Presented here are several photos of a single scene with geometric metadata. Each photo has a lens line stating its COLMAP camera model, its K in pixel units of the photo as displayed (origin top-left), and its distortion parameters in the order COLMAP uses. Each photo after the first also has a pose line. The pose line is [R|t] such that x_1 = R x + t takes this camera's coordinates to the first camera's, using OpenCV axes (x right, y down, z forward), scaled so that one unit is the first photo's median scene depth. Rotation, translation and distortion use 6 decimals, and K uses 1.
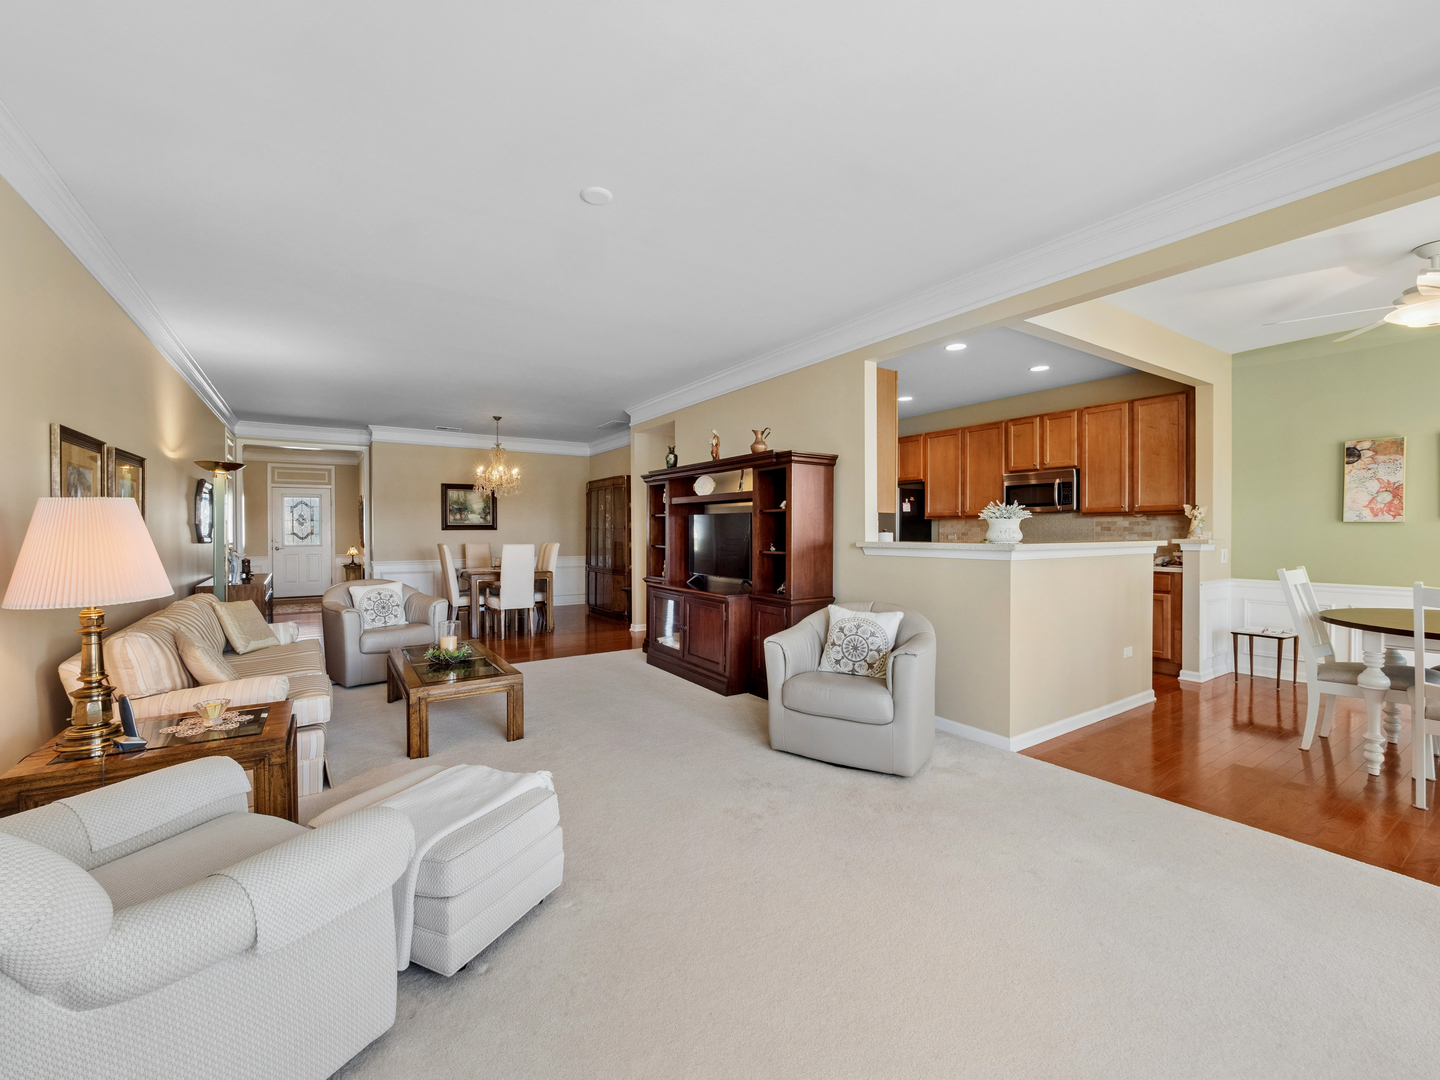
lens RADIAL K [[583.0, 0, 720.0], [0, 583.0, 540.0], [0, 0, 1]] dist [-0.000358, 0.000061]
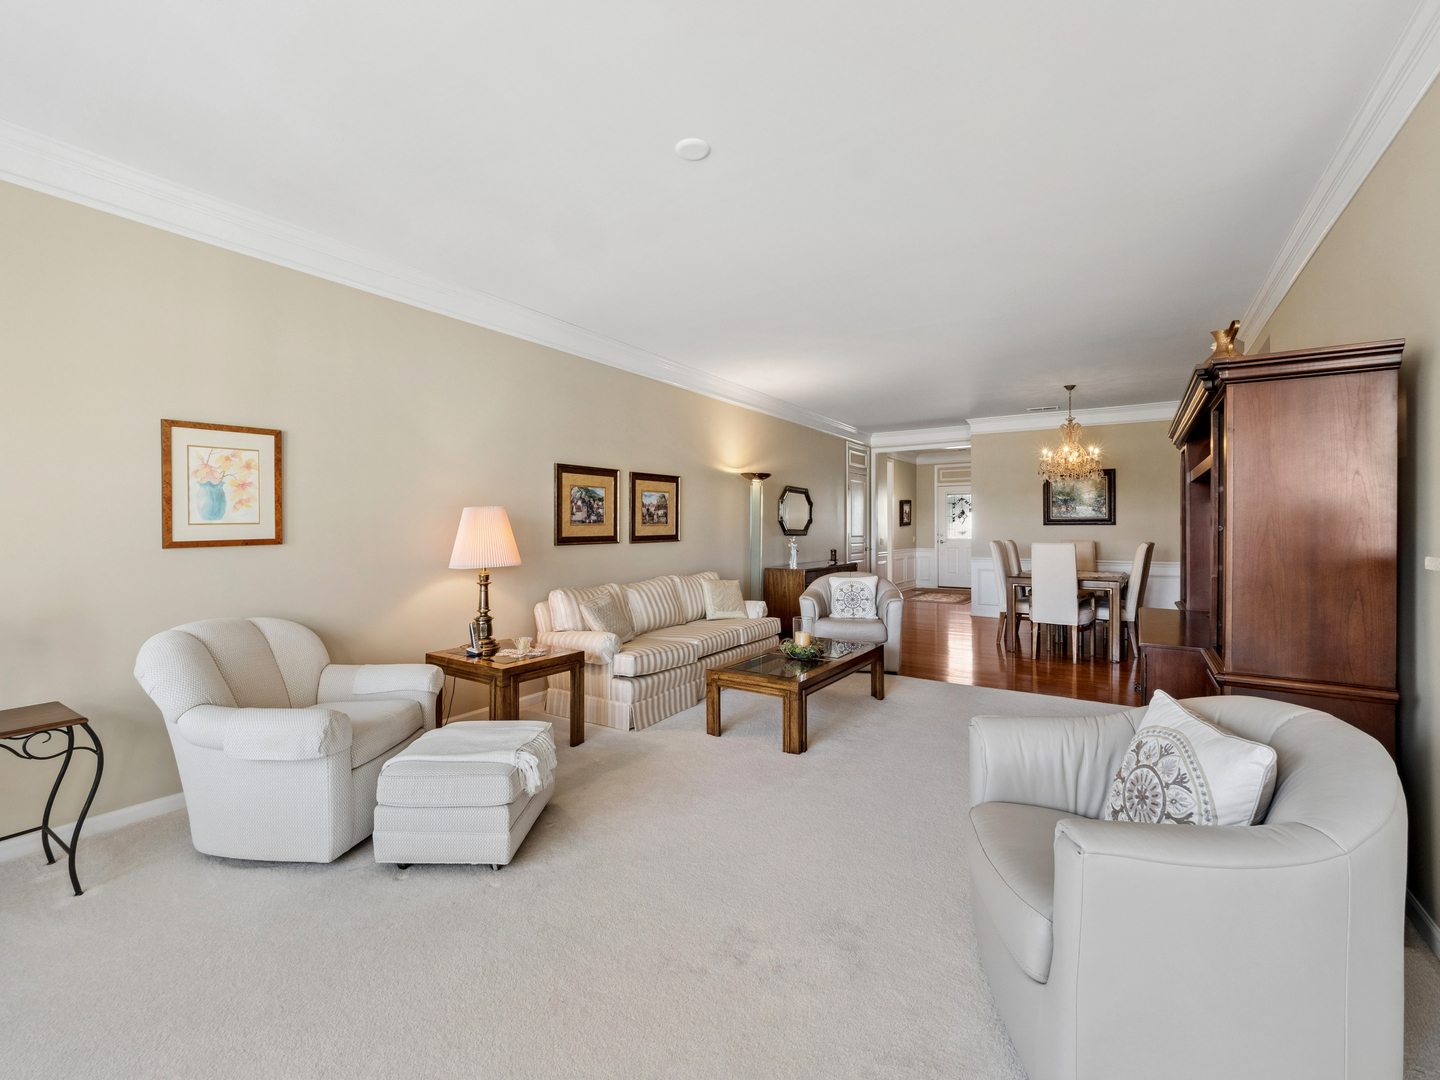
lens RADIAL K [[617.0, 0, 717.1], [0, 617.0, 526.9], [0, 0, 1]] dist [-0.003033, -0.000441]
pose [[0.404210, 0.002811, -0.914662, 0.230588], [-0.015234, 0.999877, -0.003659, -0.004314], [0.914539, 0.015413, 0.404203, 0.230037]]
